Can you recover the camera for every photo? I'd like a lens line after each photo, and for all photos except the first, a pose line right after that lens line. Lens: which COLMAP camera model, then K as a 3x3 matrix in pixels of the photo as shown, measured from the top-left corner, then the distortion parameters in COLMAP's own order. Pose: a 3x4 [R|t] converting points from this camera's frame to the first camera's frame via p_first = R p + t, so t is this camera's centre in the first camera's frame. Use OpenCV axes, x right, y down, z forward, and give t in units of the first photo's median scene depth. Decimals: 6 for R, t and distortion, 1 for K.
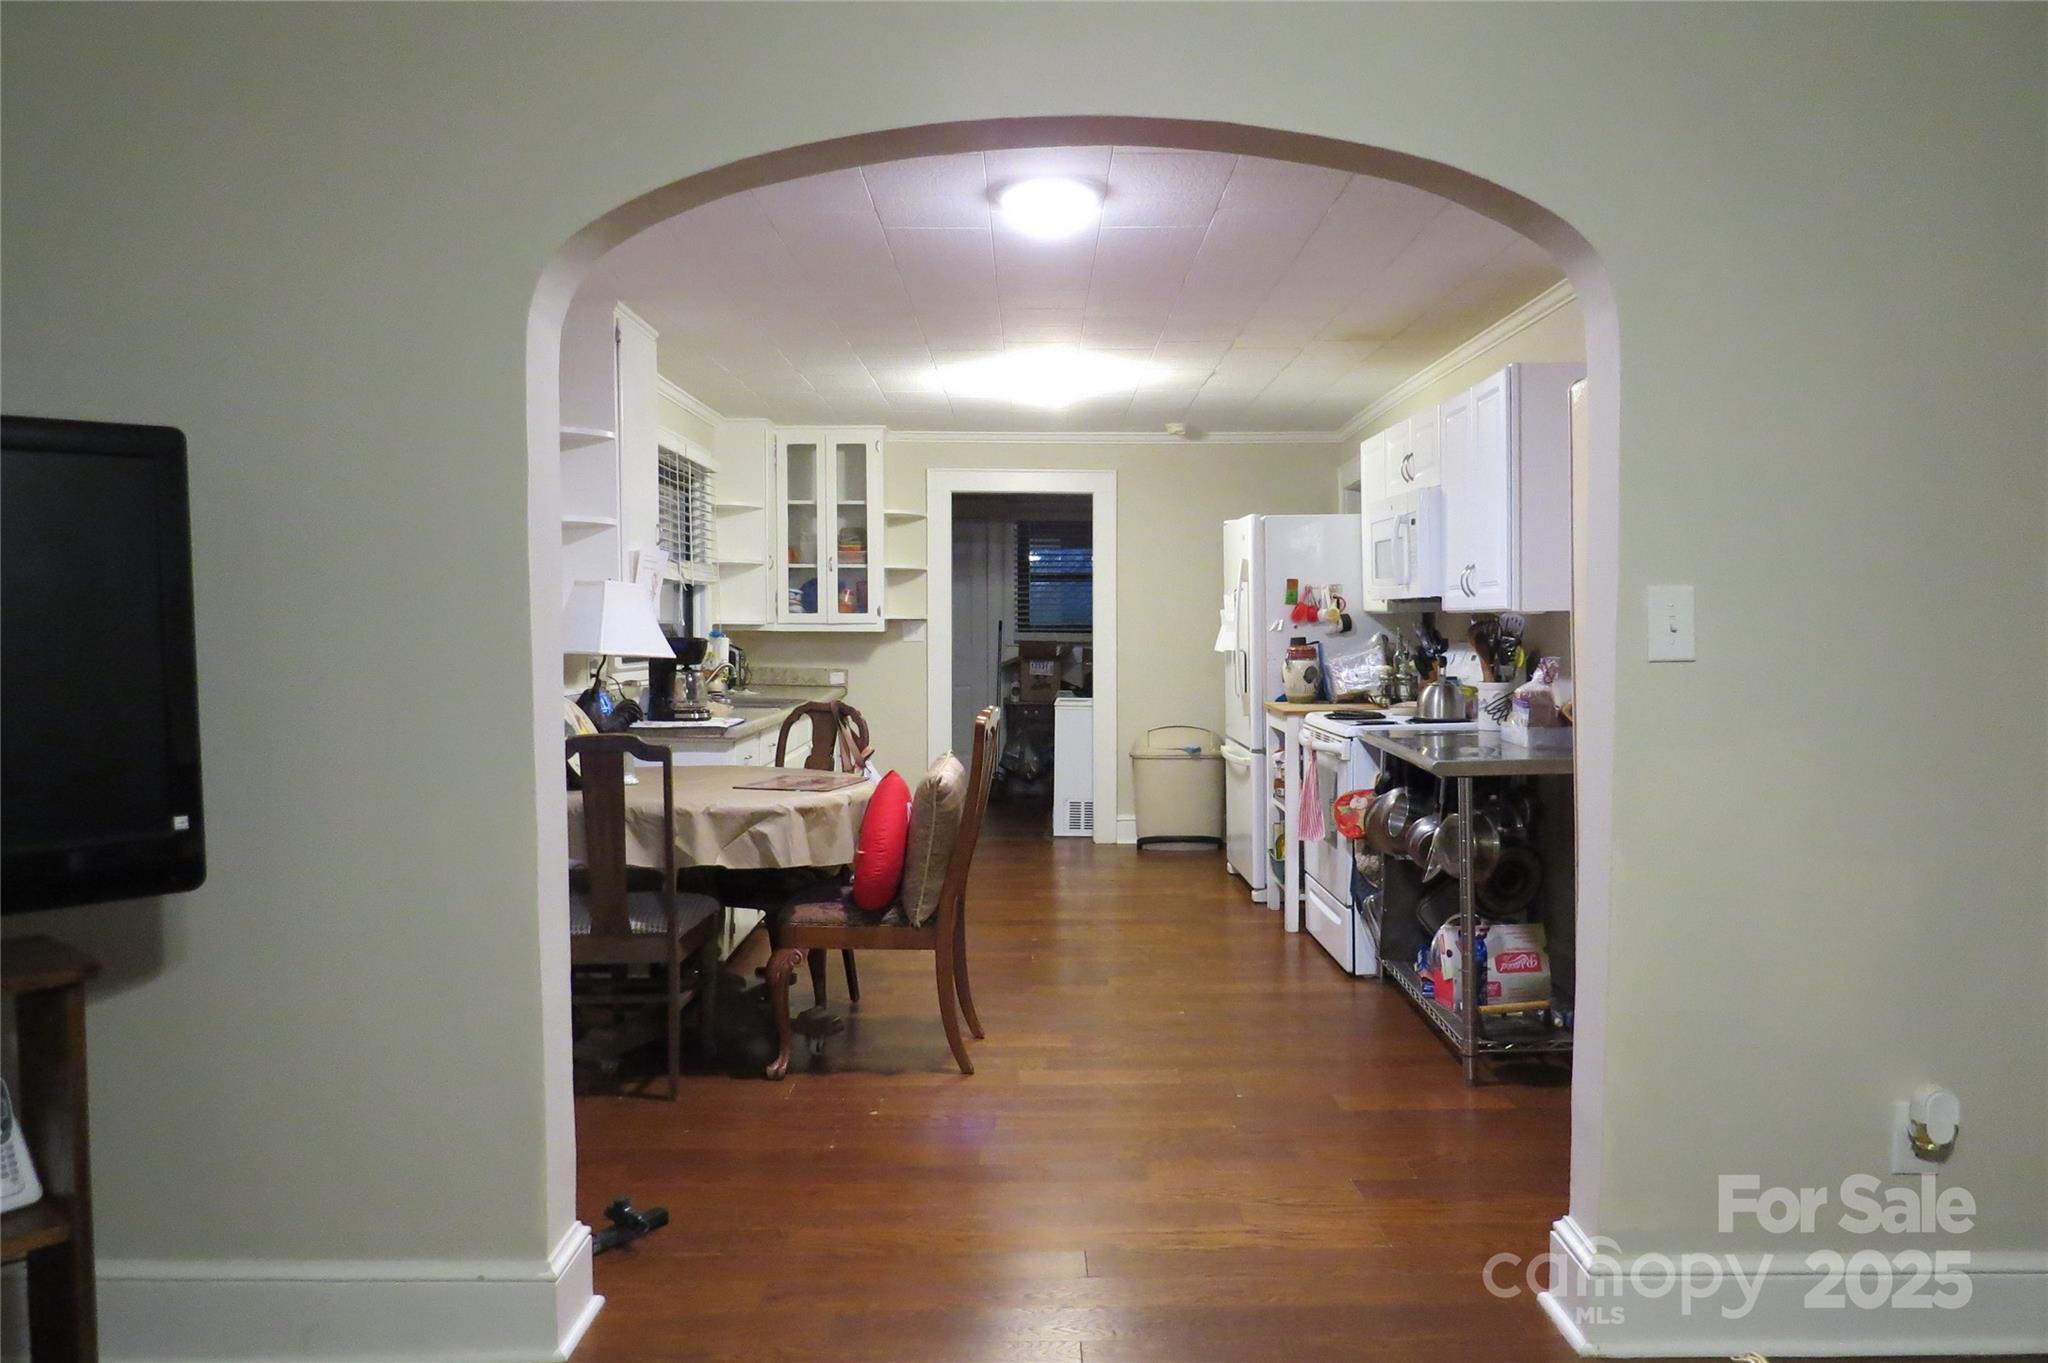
lens RADIAL K [[1459.6, 0, 1038.5], [0, 1459.6, 669.8], [0, 0, 1]] dist [-0.029937, 0.014216]
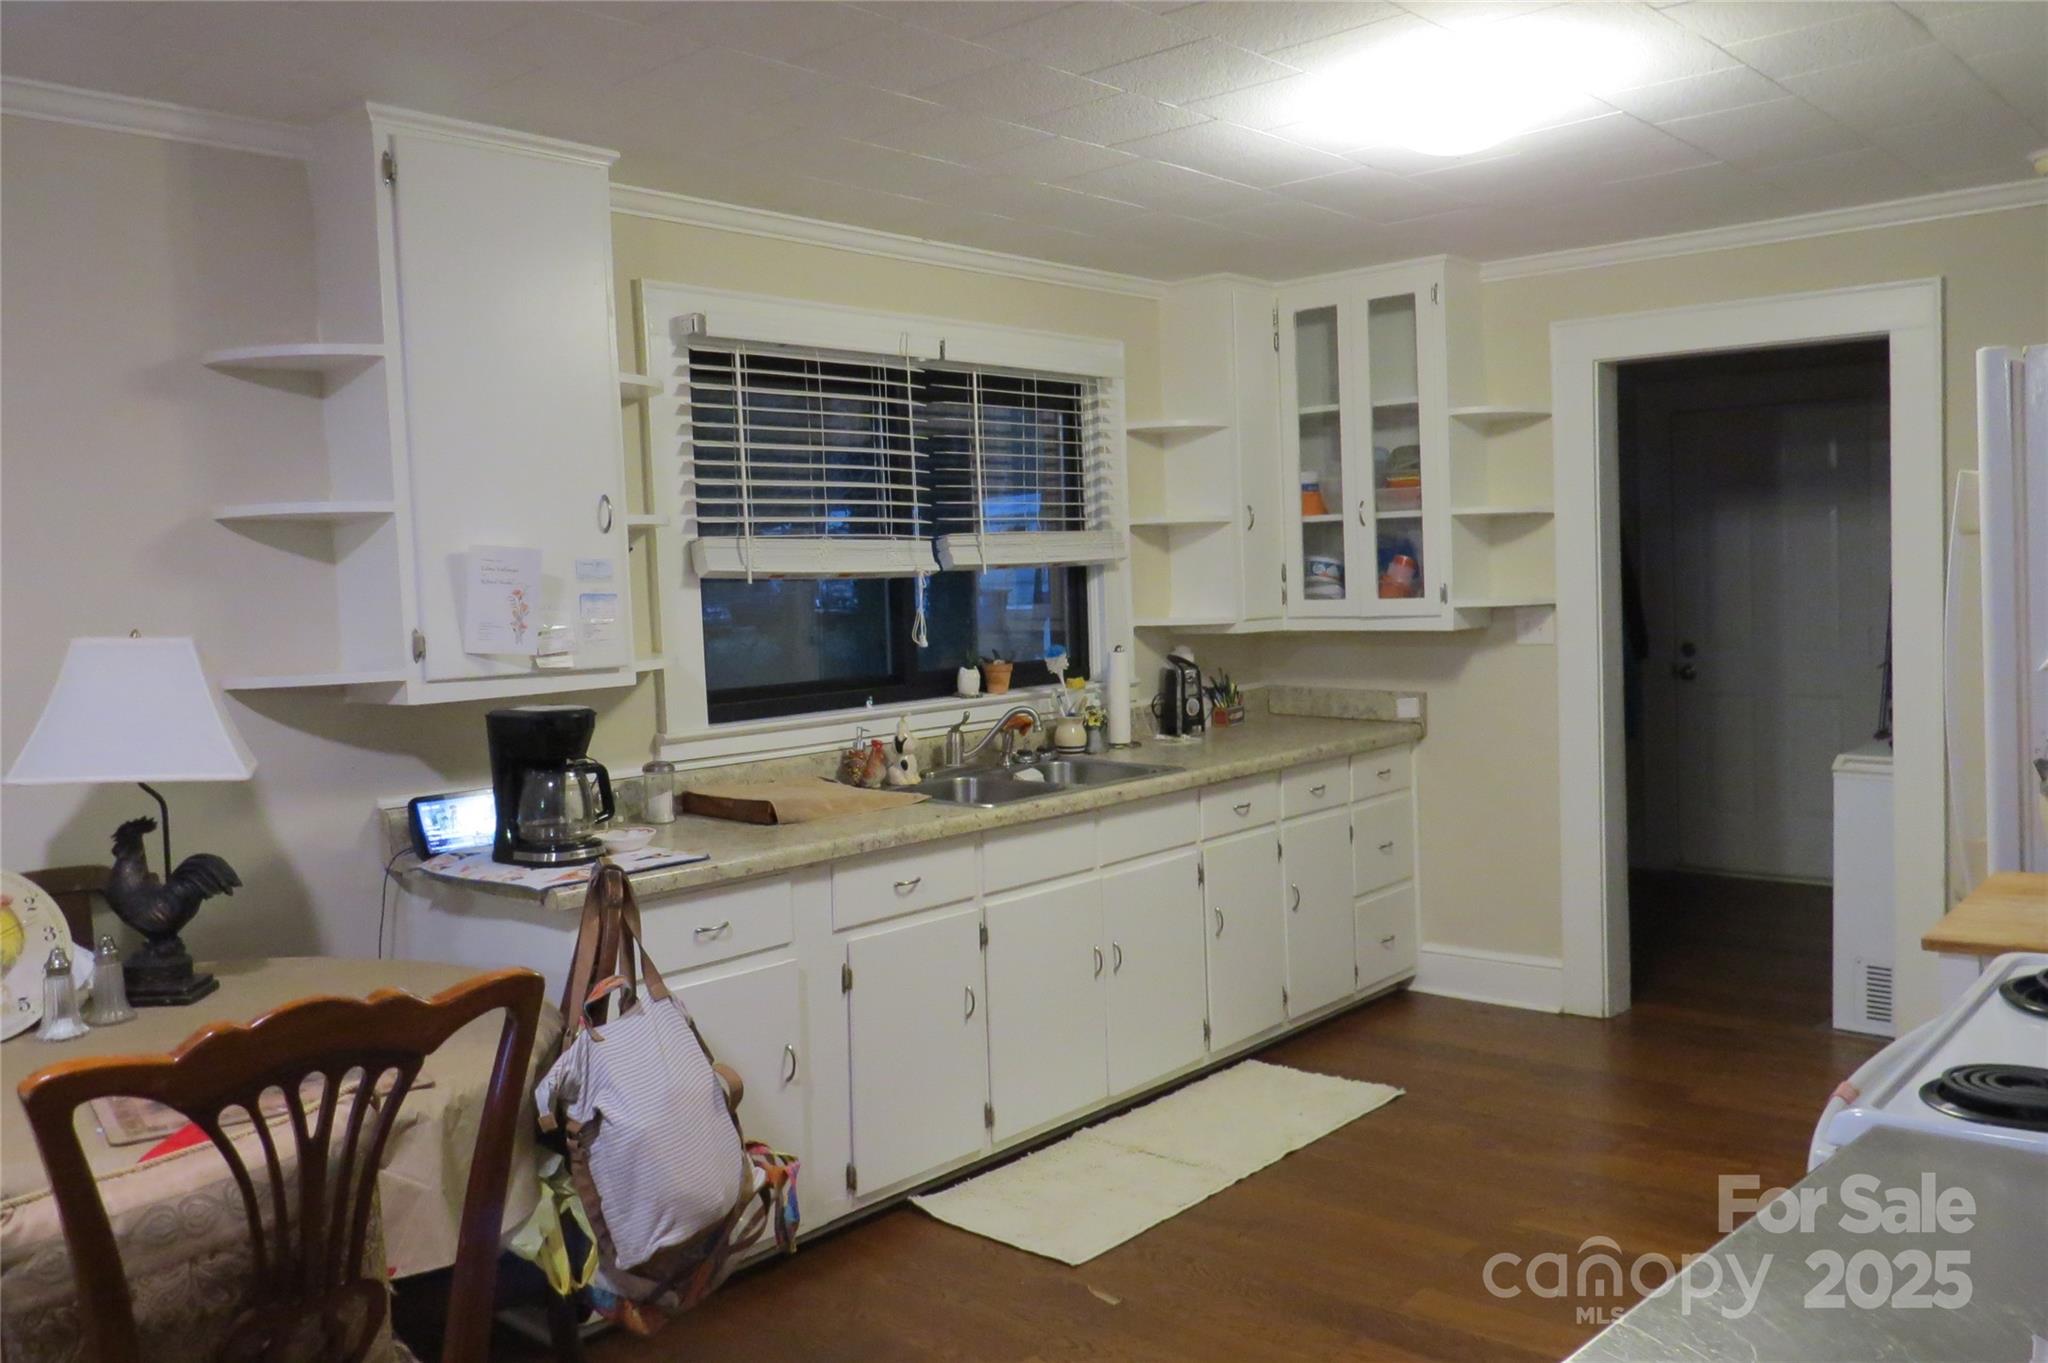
lens RADIAL K [[1643.8, 0, 1022.2], [0, 1643.8, 683.9], [0, 0, 1]] dist [-0.028992, -0.008339]
pose [[0.741247, 0.017640, -0.671001, 0.234317], [0.015249, 0.998954, 0.043107, -0.043426], [0.671059, -0.042185, 0.740203, 0.529506]]
